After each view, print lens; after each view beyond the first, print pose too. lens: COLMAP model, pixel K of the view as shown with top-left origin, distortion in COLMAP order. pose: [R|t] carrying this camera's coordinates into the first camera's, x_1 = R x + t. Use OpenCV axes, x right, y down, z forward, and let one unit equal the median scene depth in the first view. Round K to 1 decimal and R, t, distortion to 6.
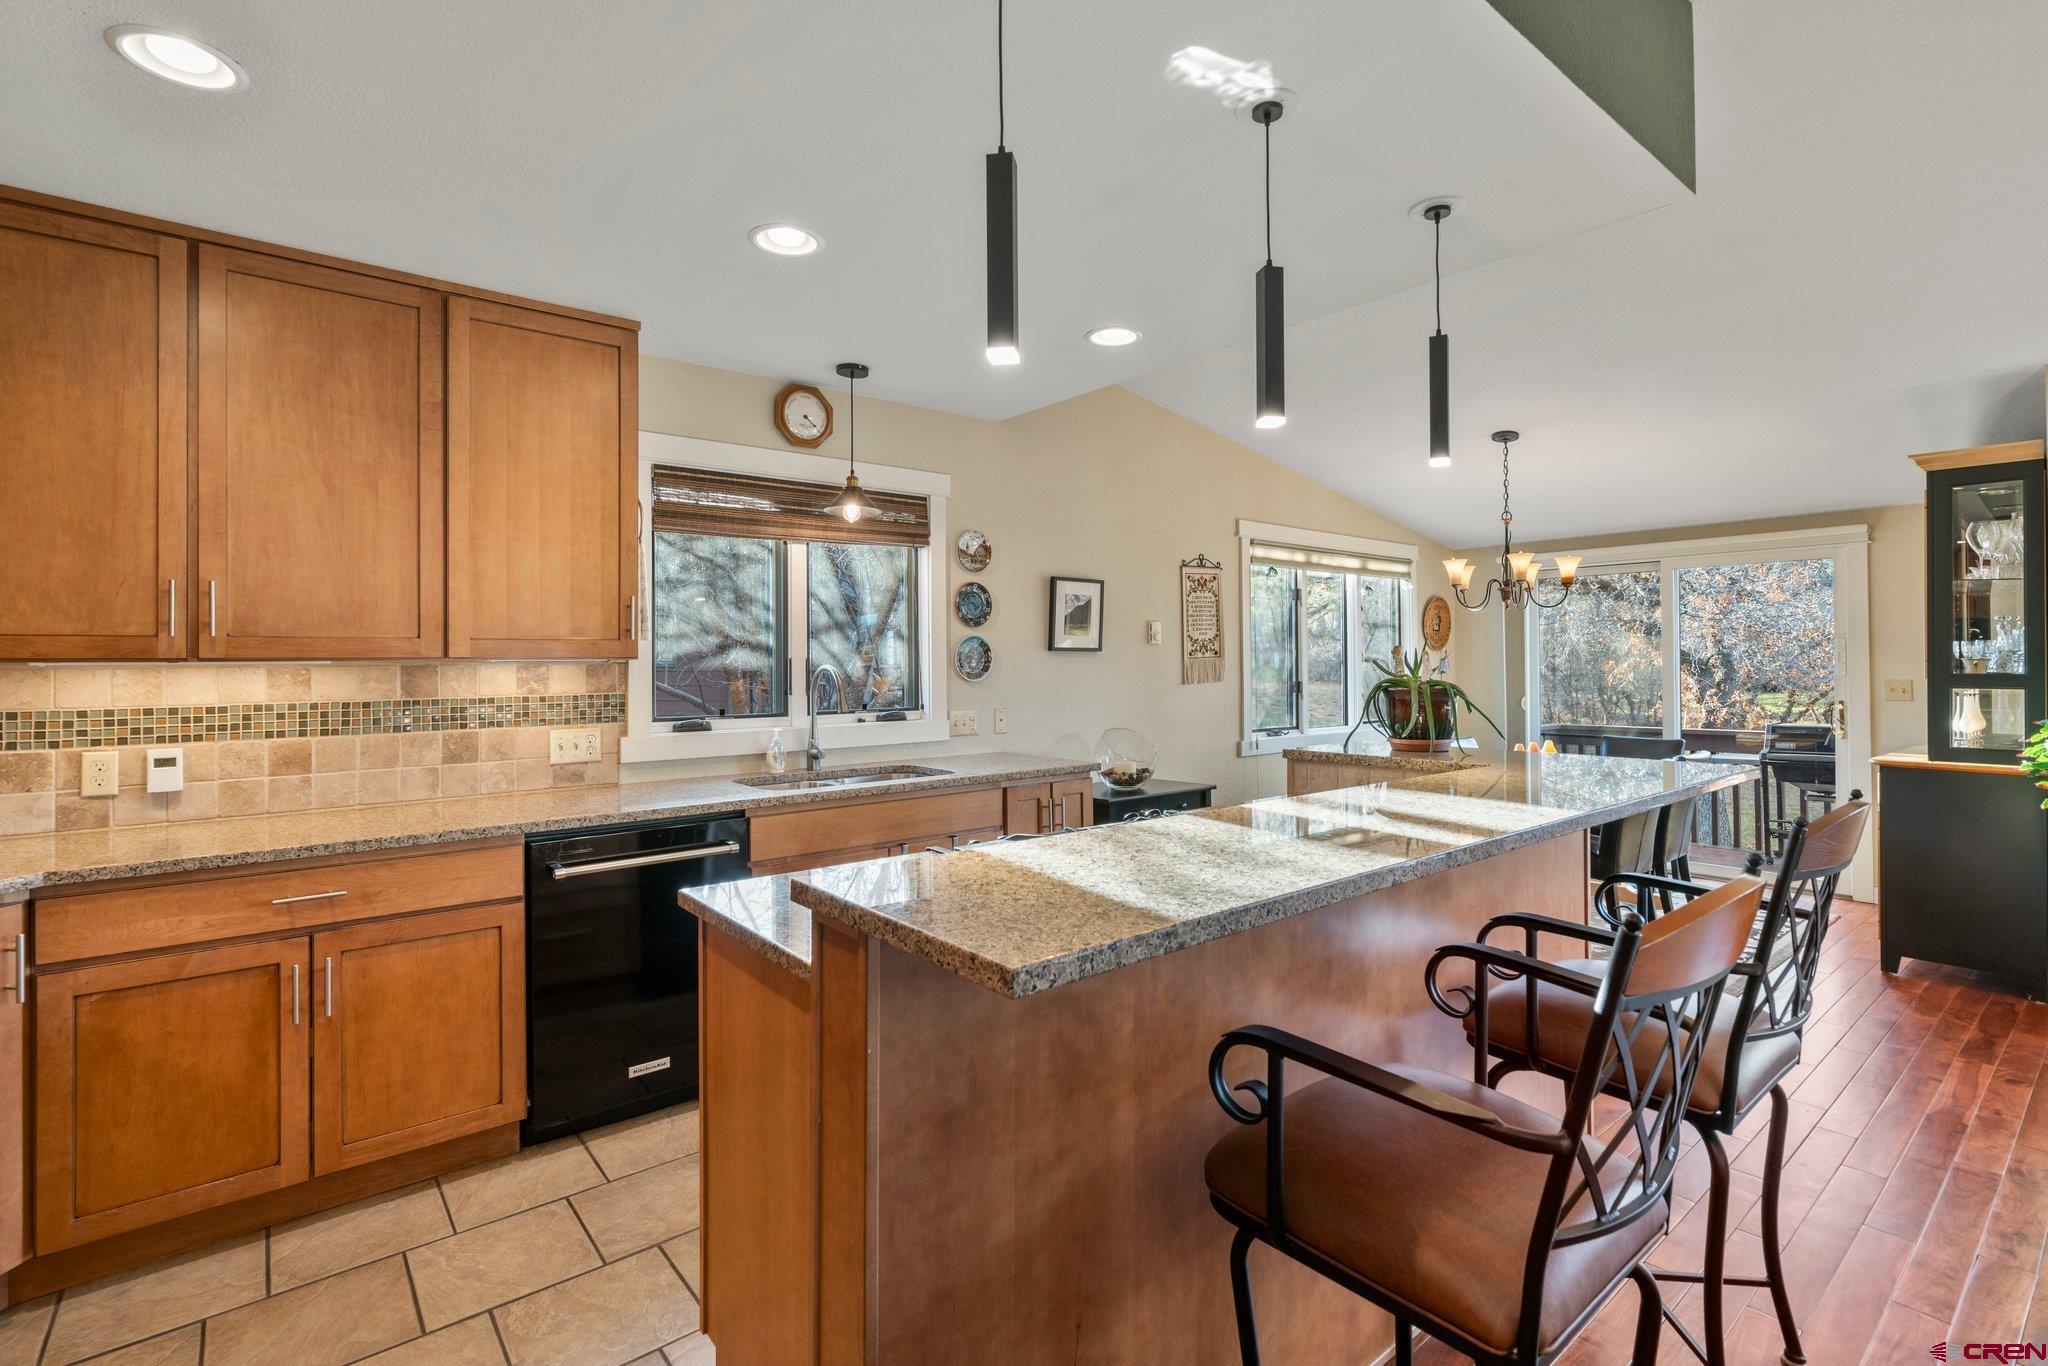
lens RADIAL K [[951.9, 0, 1036.0], [0, 951.9, 651.1], [0, 0, 1]] dist [-0.003269, -0.000137]
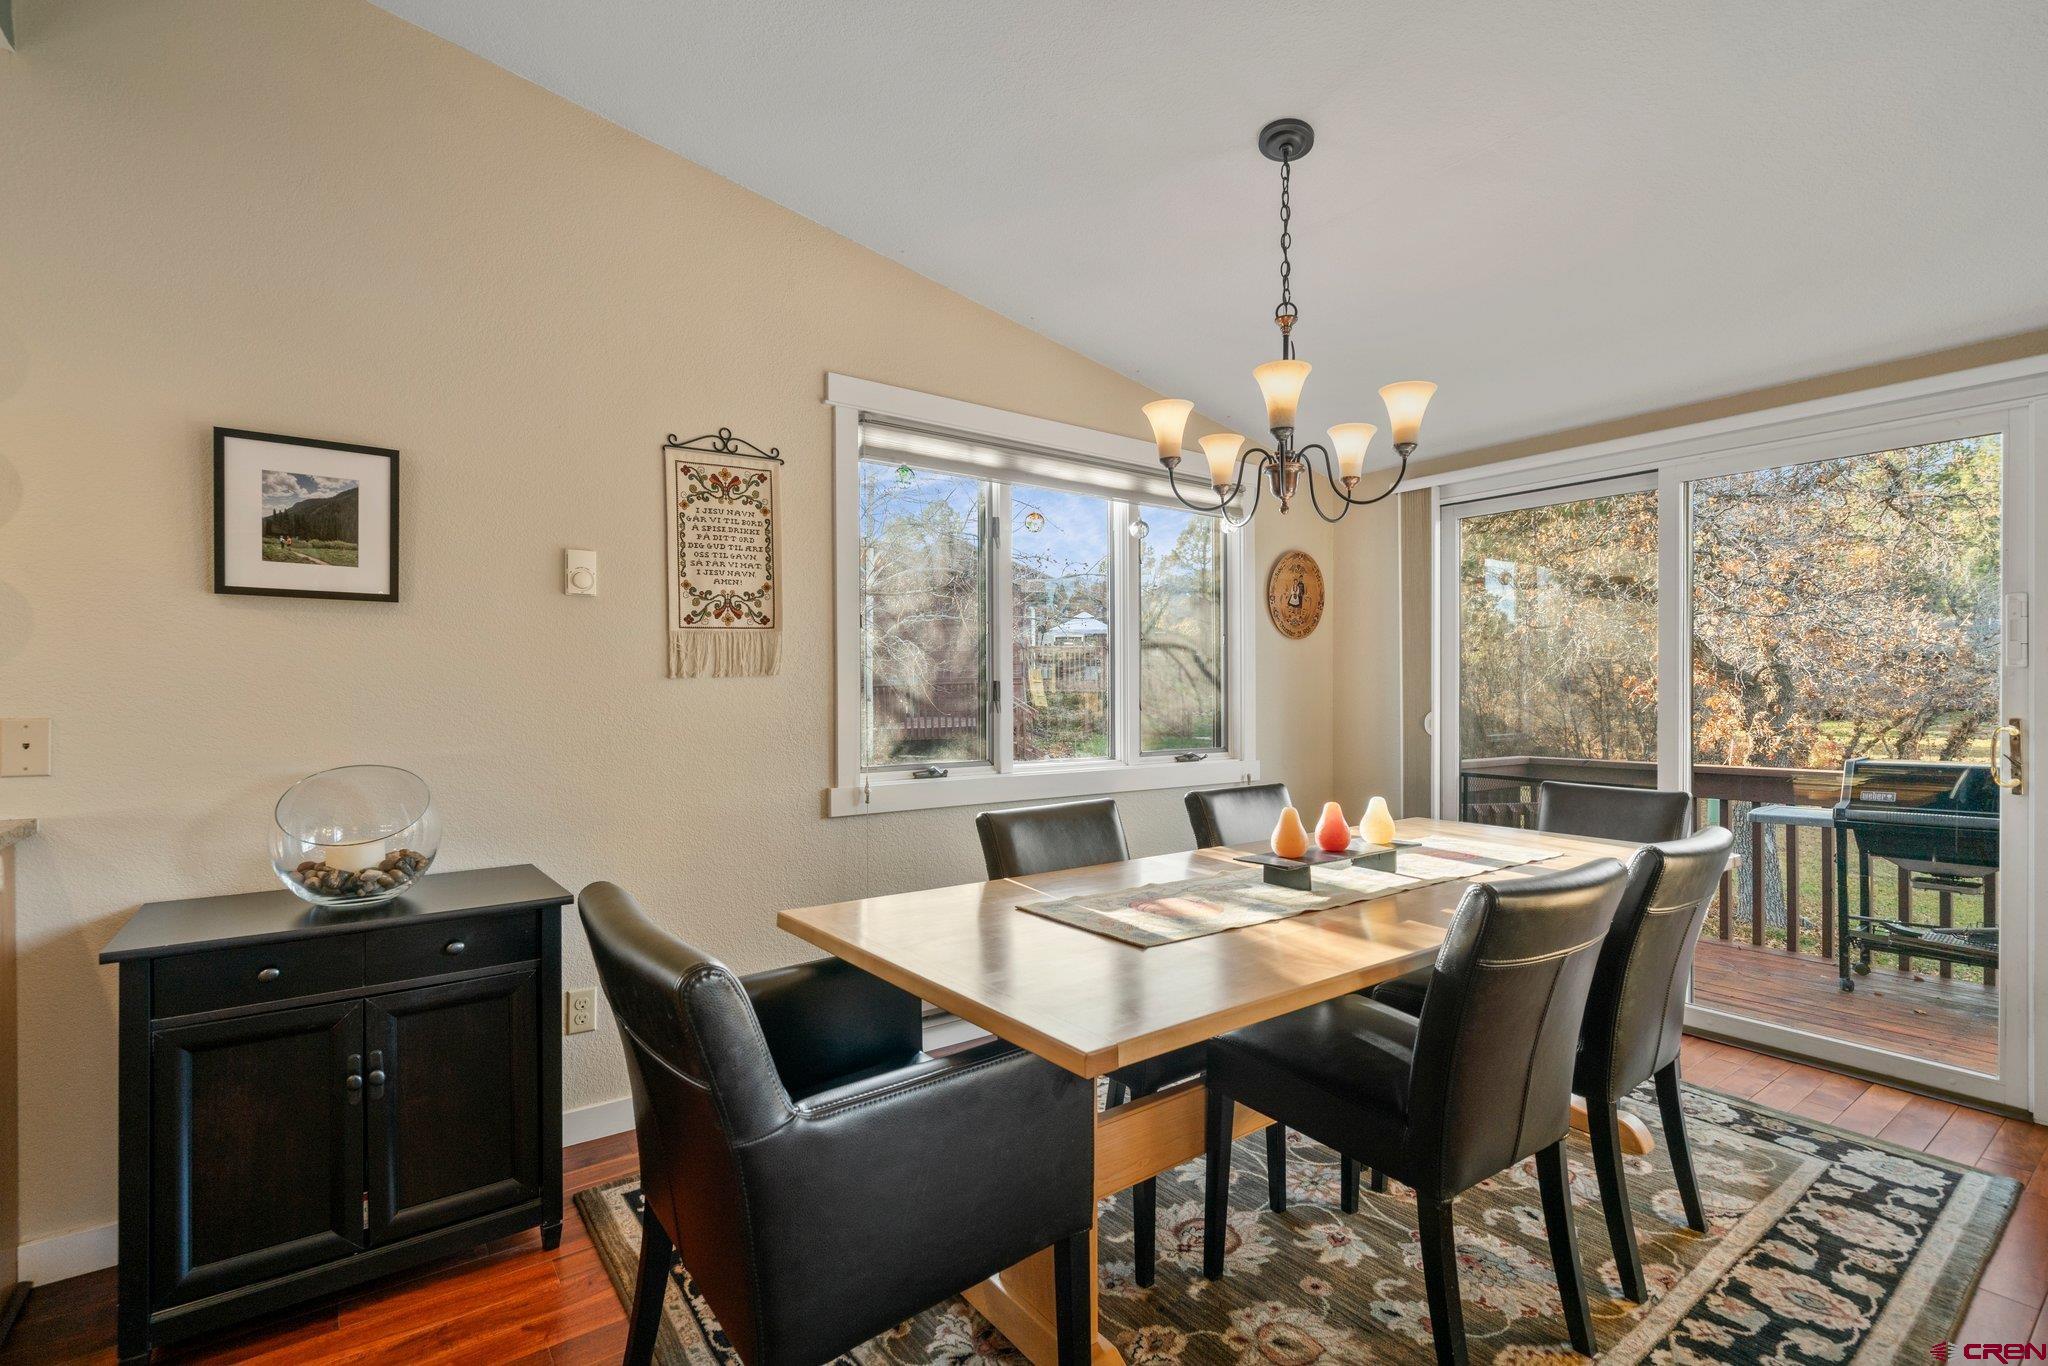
lens RADIAL K [[949.9, 0, 1035.4], [0, 949.9, 686.6], [0, 0, 1]] dist [-0.005744, -0.000351]
pose [[0.999127, 0.001297, -0.041761, 0.370541], [-0.000977, 0.999970, 0.007693, 0.035160], [0.041770, -0.007645, 0.999098, 0.498730]]
